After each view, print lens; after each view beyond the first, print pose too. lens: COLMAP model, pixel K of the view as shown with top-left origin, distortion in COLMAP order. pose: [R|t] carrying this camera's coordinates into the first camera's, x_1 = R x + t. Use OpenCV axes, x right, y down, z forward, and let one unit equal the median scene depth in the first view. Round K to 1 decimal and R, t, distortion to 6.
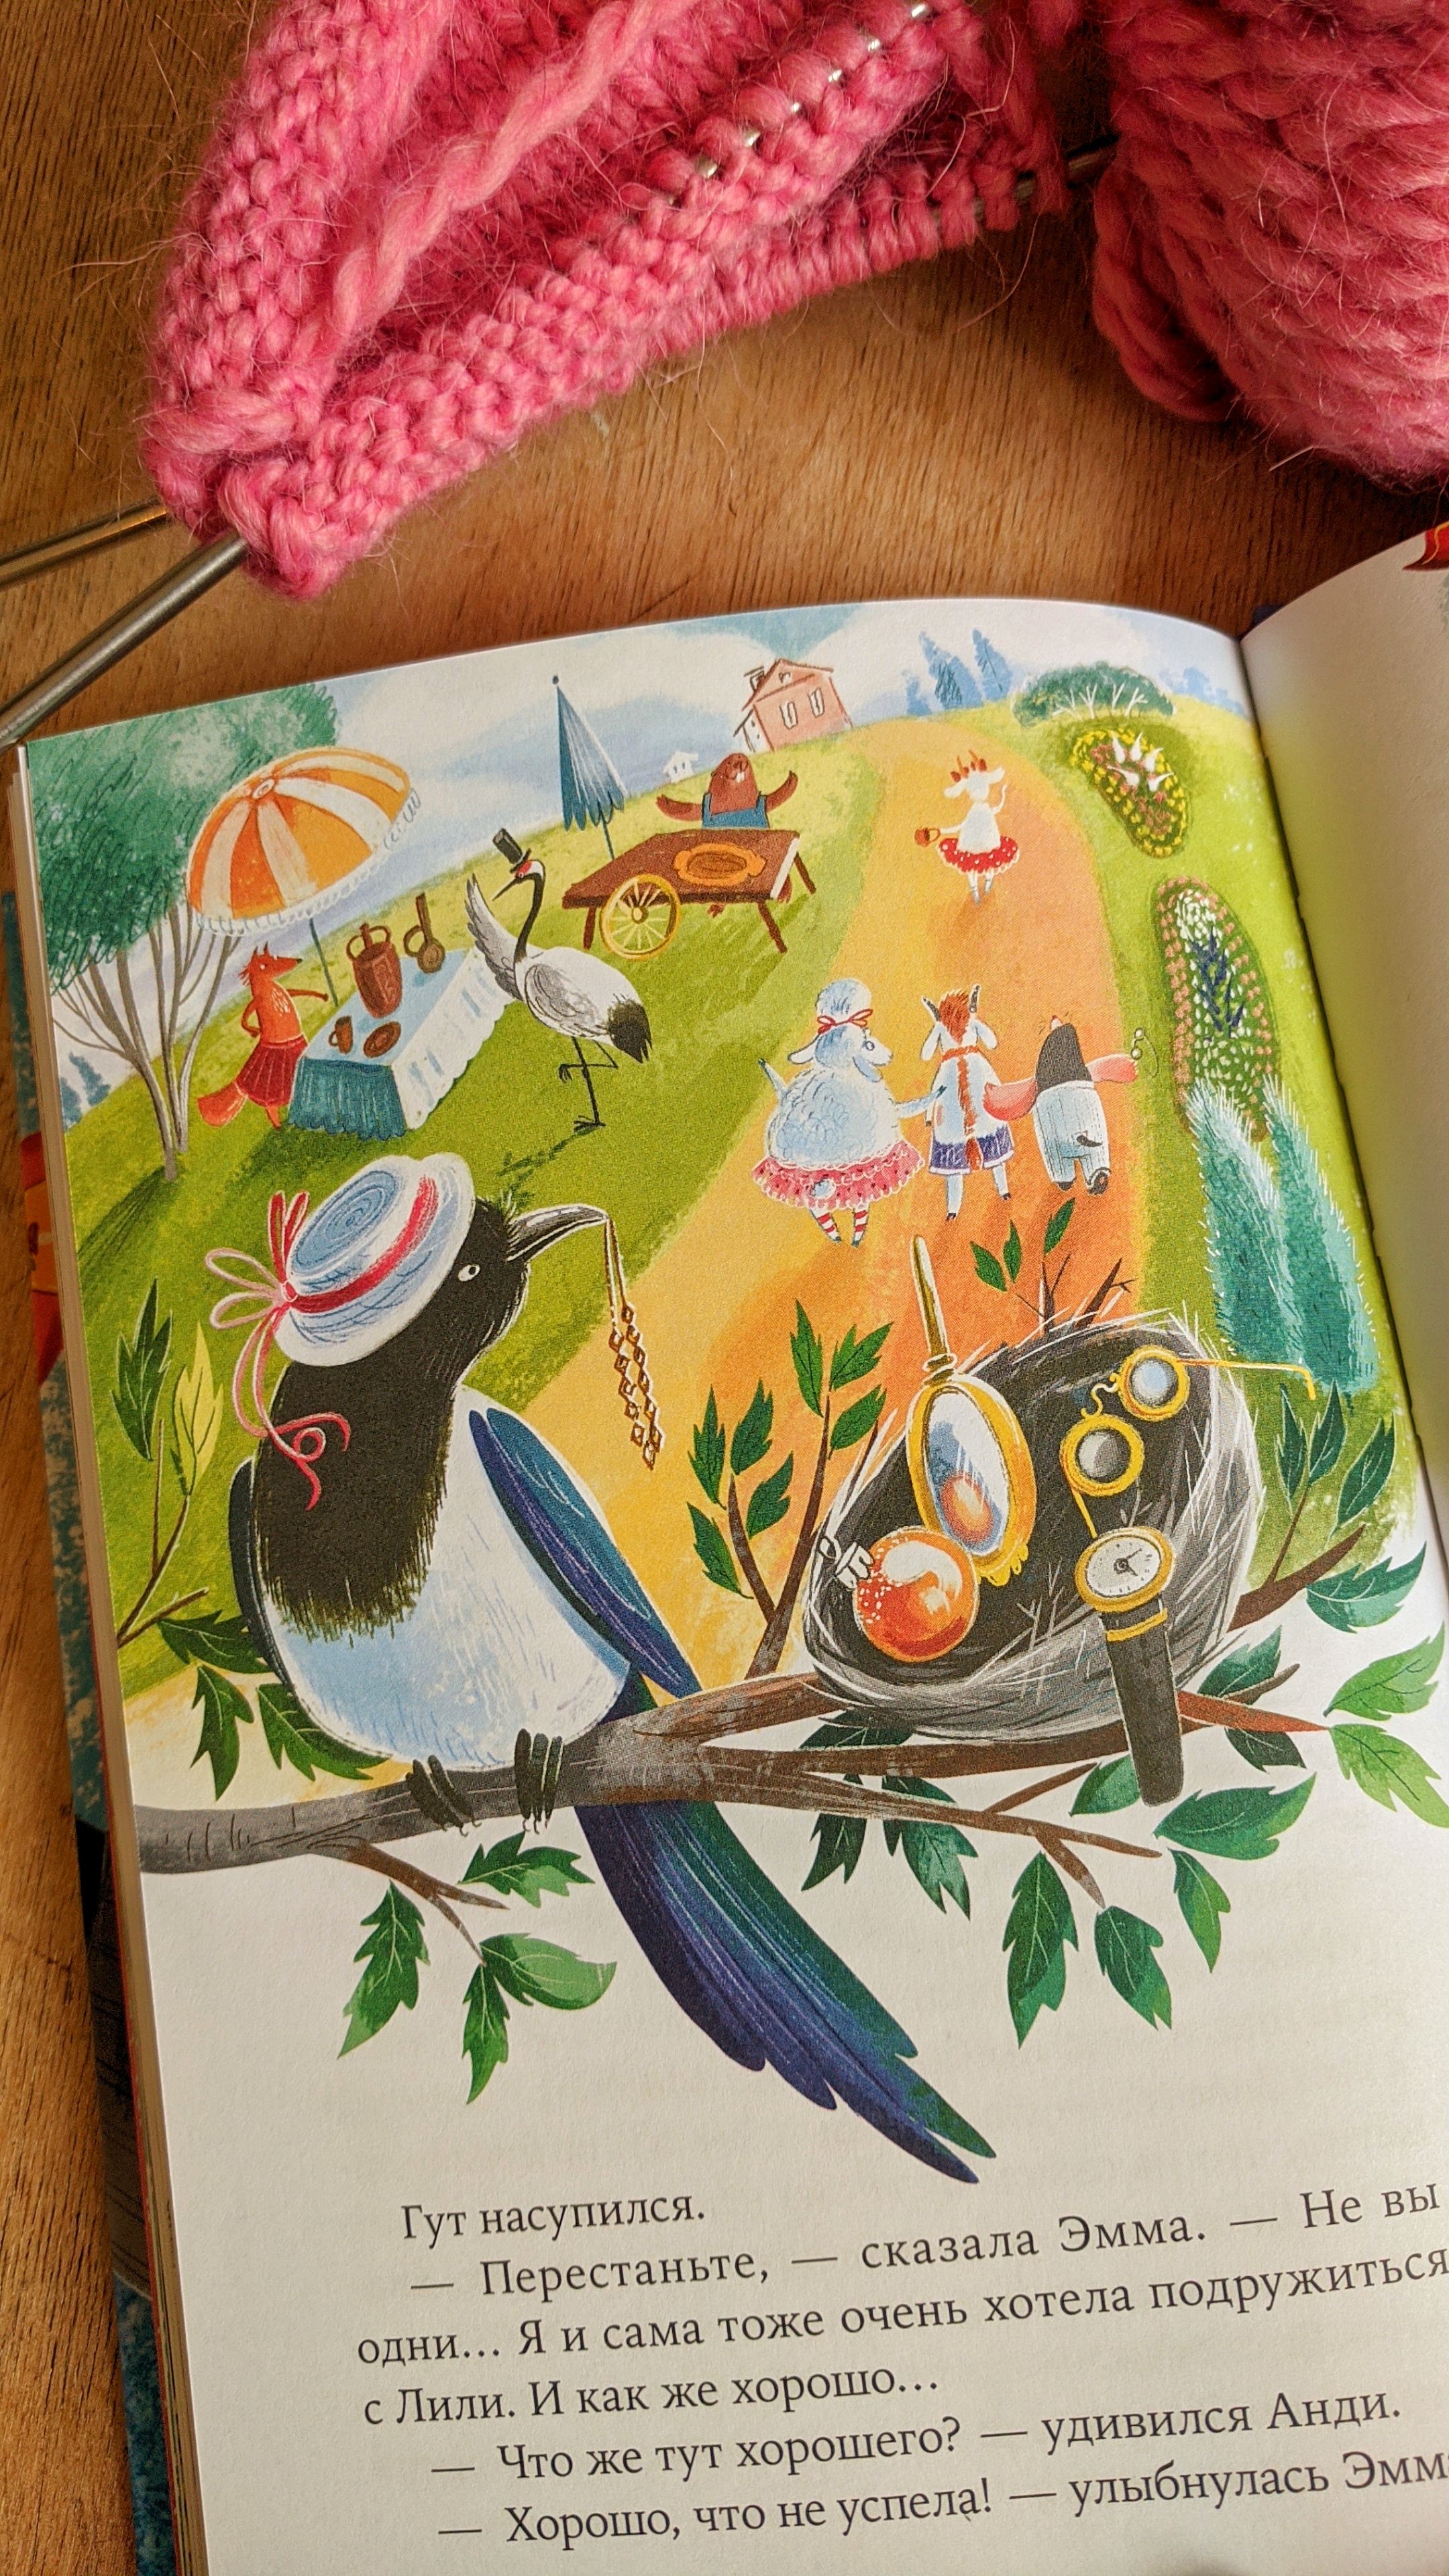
lens RADIAL K [[2040.2, 0, 738.0], [0, 2040.2, 1316.1], [0, 0, 1]] dist [-0.066373, 0.064250]
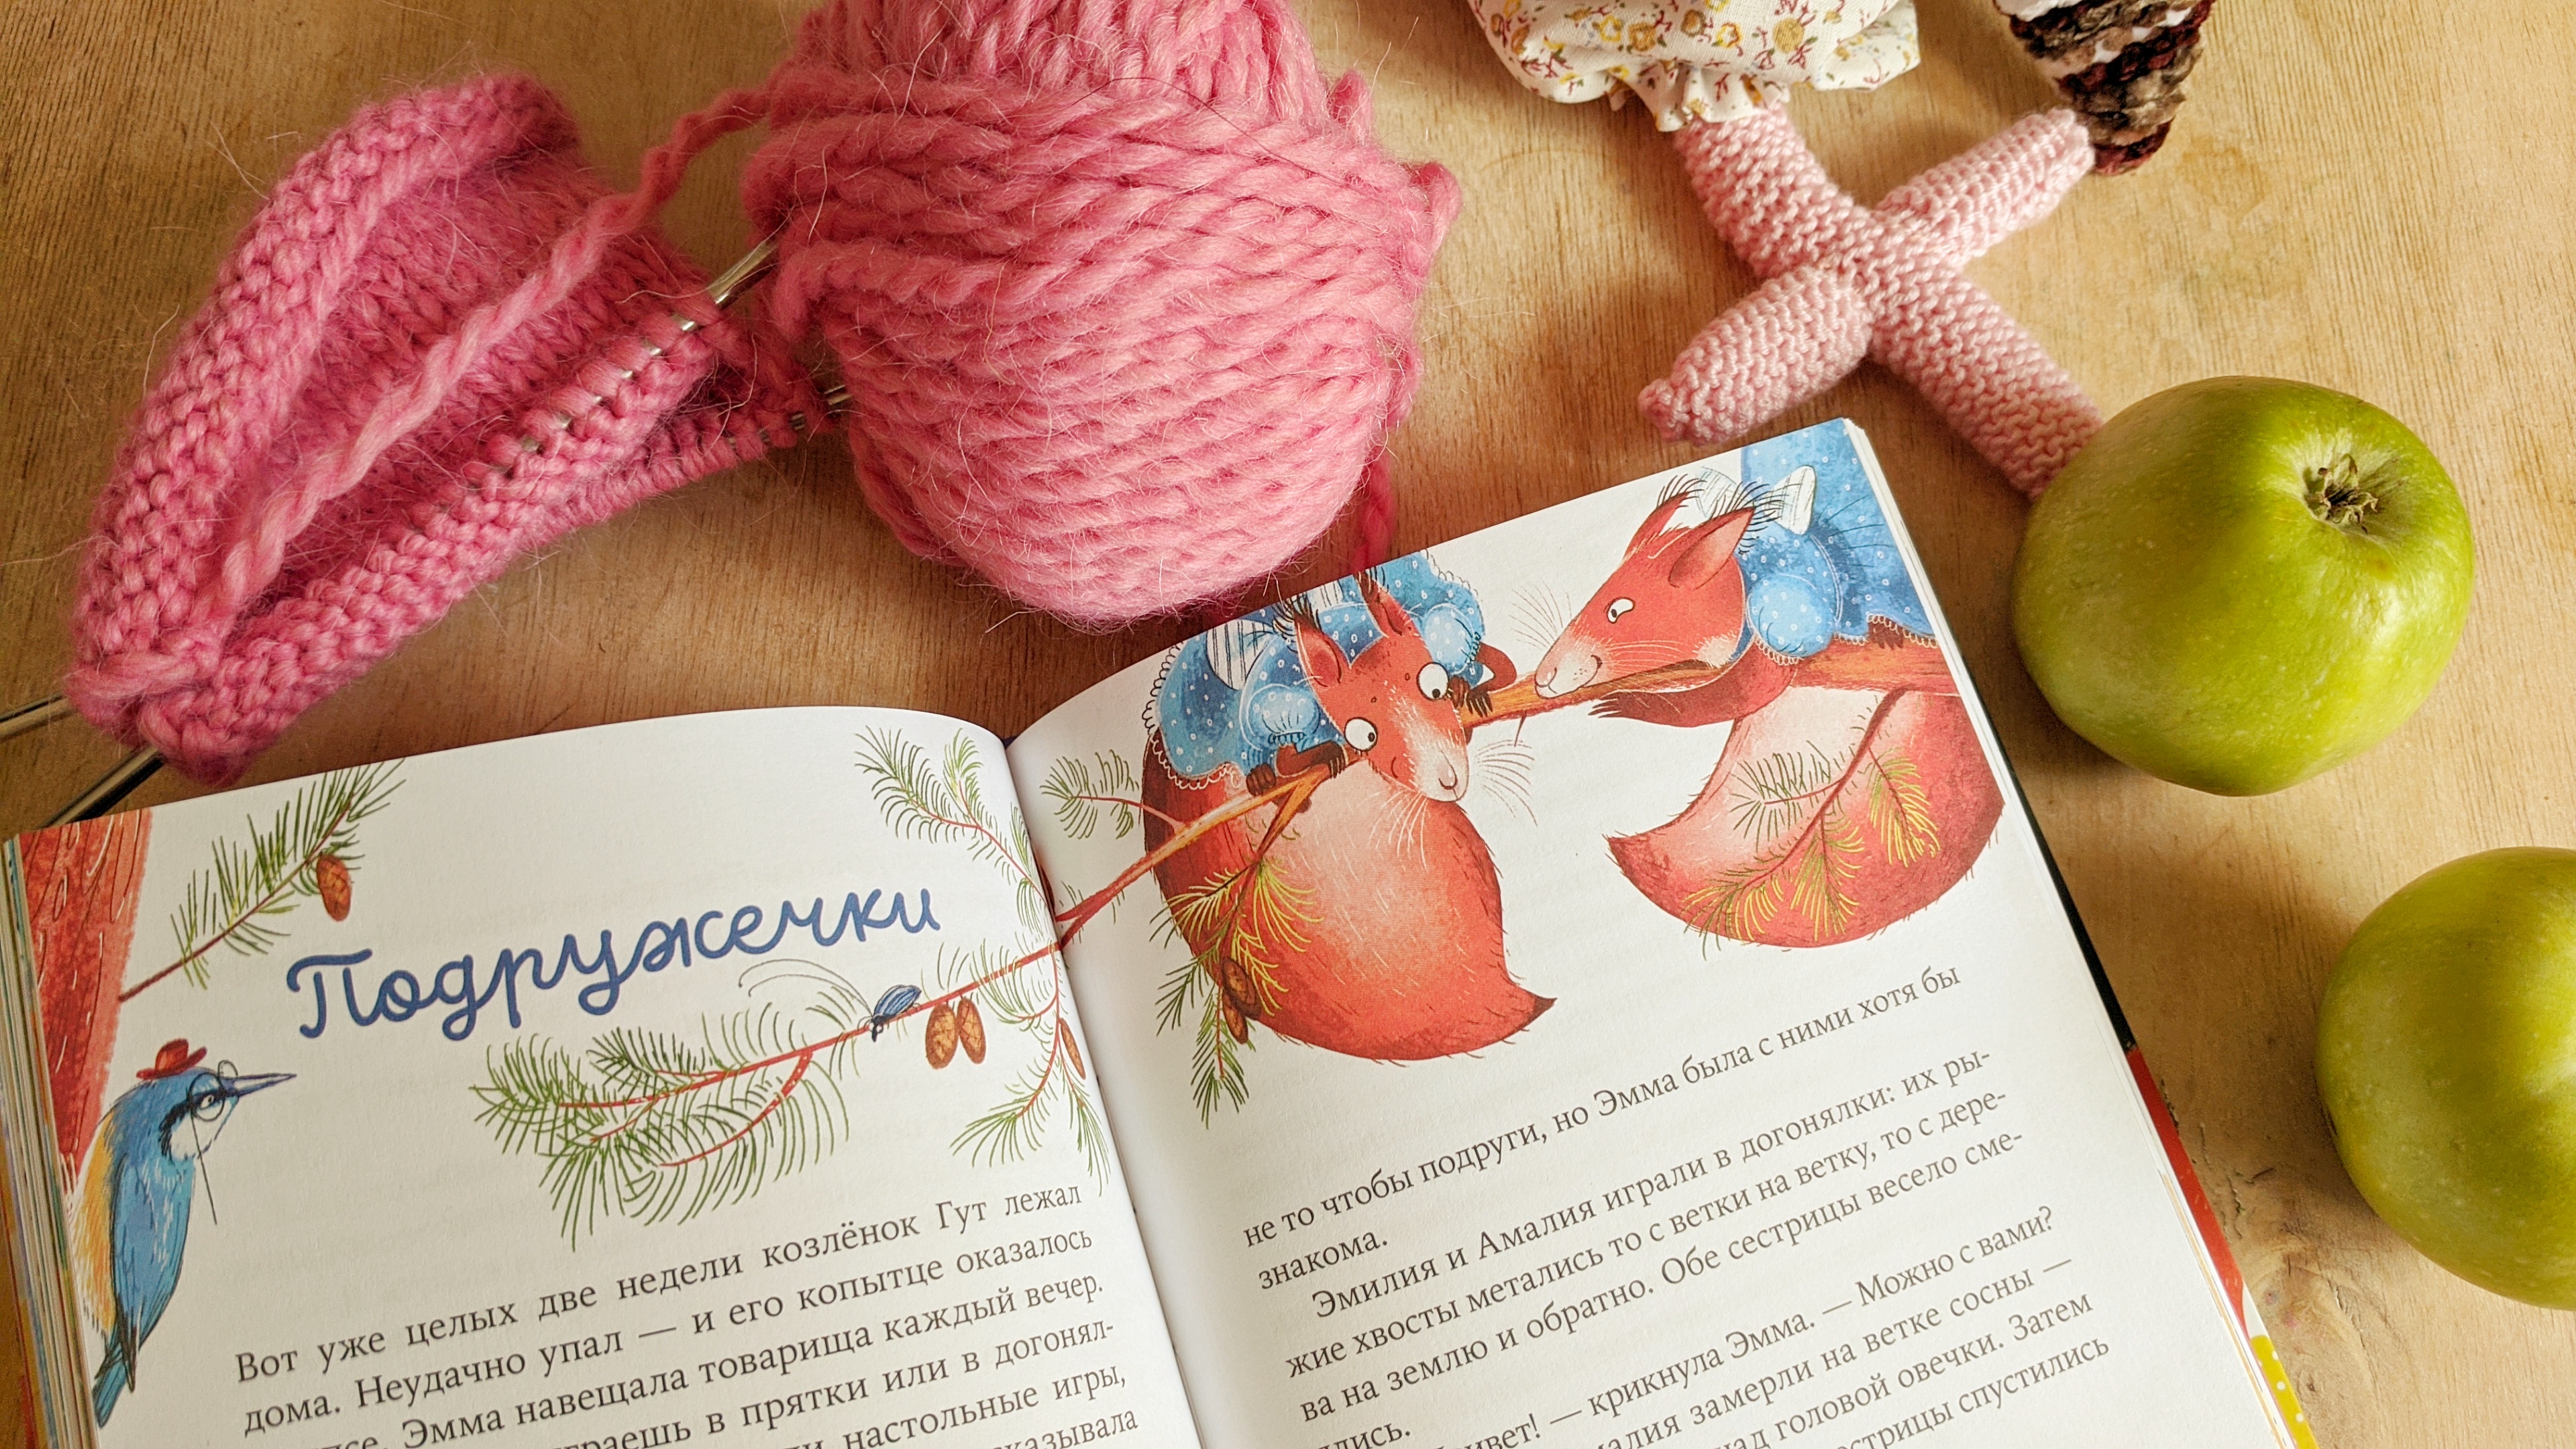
lens RADIAL K [[2000.9, 0, 1295.9], [0, 2000.9, 717.2], [0, 0, 1]] dist [-0.042720, 0.047494]
pose [[0.973024, -0.085534, 0.214261, 0.177107], [0.121915, 0.979099, -0.162792, -0.124629], [-0.195858, 0.184522, 0.963115, -0.319051]]
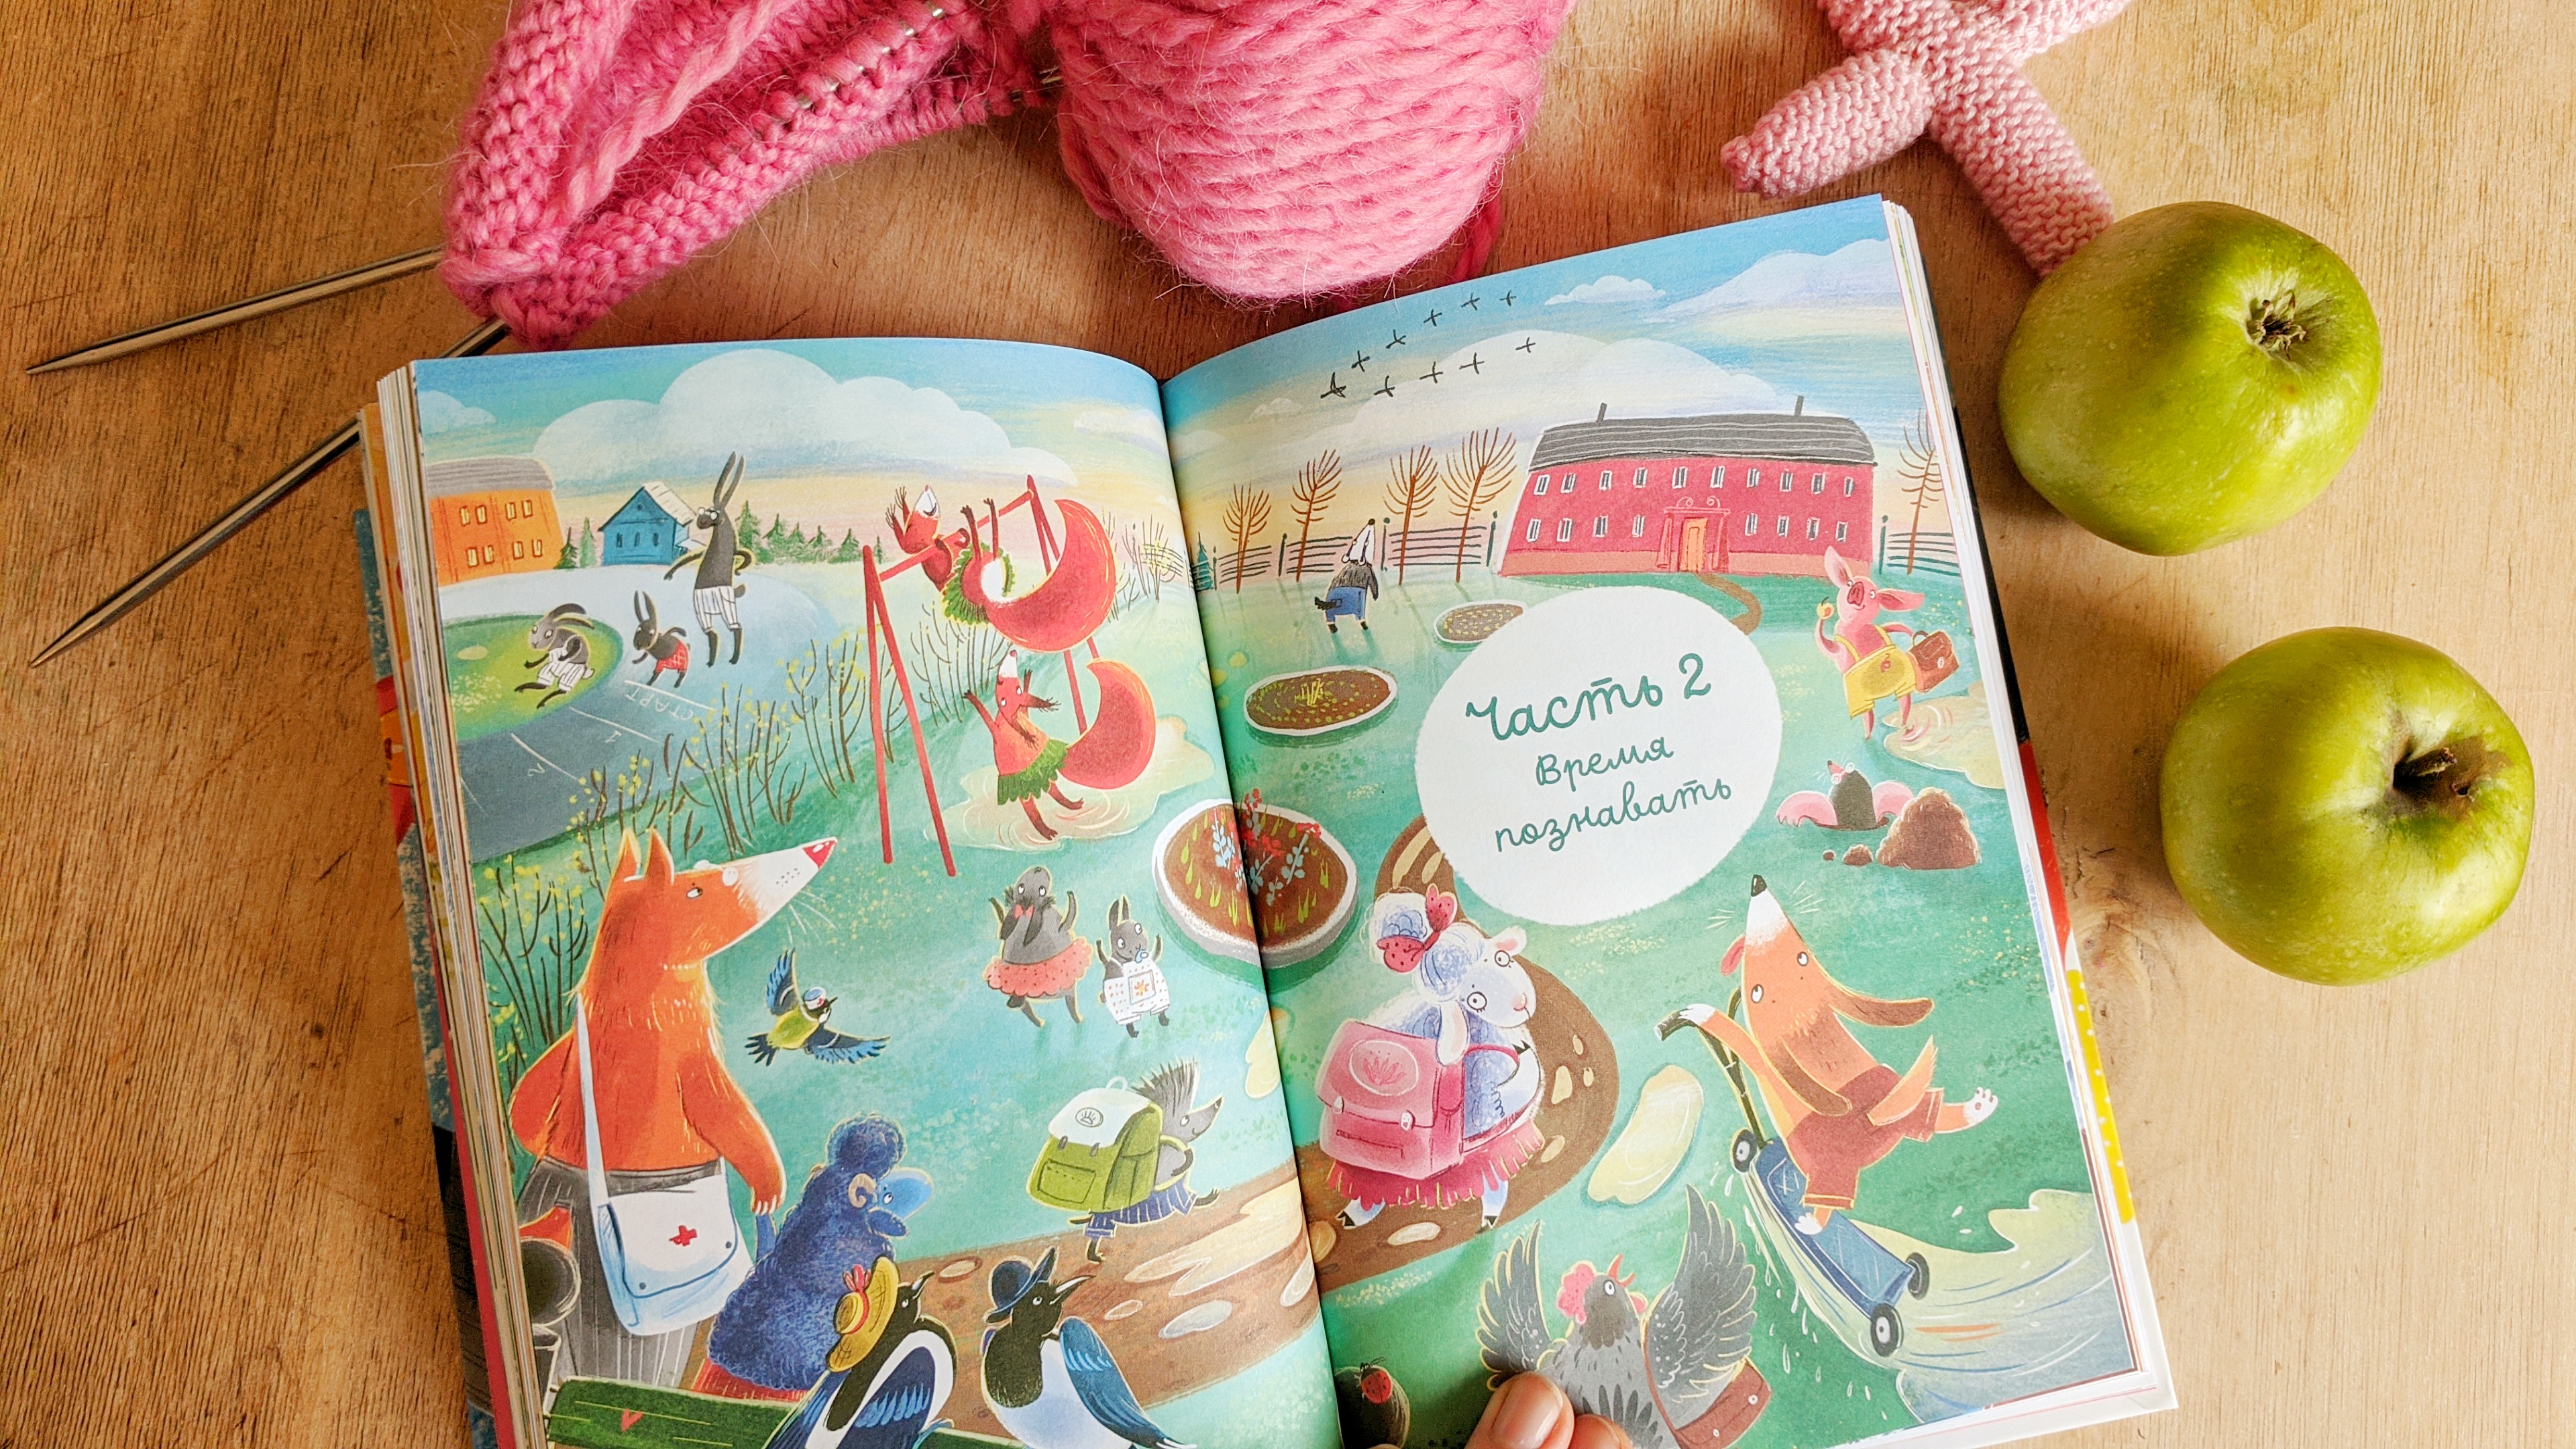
lens RADIAL K [[1984.6, 0, 1288.9], [0, 1984.6, 722.3], [0, 0, 1]] dist [-0.064682, 0.114852]
pose [[0.985133, -0.007328, 0.171635, 0.091036], [-0.002286, 0.998442, 0.055750, -0.165504], [-0.171776, -0.055313, 0.983582, -0.646985]]
